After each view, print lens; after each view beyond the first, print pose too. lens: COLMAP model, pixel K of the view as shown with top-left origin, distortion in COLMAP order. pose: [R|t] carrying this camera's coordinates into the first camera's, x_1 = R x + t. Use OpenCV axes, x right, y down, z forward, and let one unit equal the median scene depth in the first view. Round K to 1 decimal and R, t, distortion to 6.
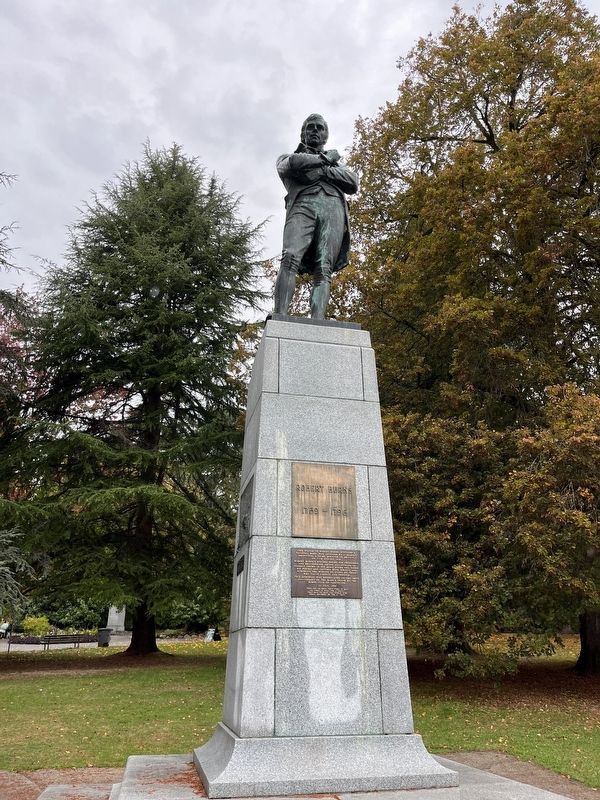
lens RADIAL K [[609.7, 0, 304.9], [0, 609.7, 396.5], [0, 0, 1]] dist [0.085407, -0.121355]
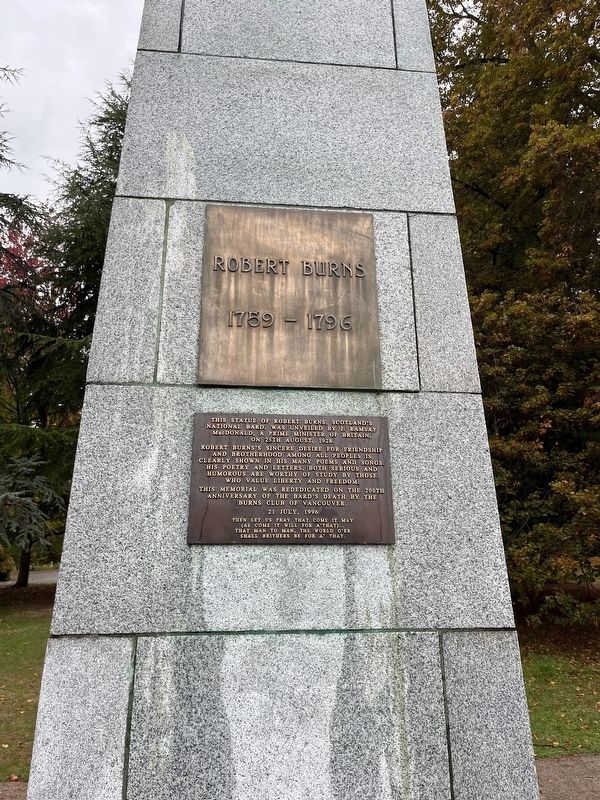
lens RADIAL K [[609.7, 0, 304.9], [0, 609.7, 396.5], [0, 0, 1]] dist [0.085407, -0.121355]
pose [[0.993339, -0.040192, -0.107991, 0.077662], [0.051980, 0.992718, 0.108671, 0.188471], [0.102837, -0.113560, 0.988195, 0.608702]]
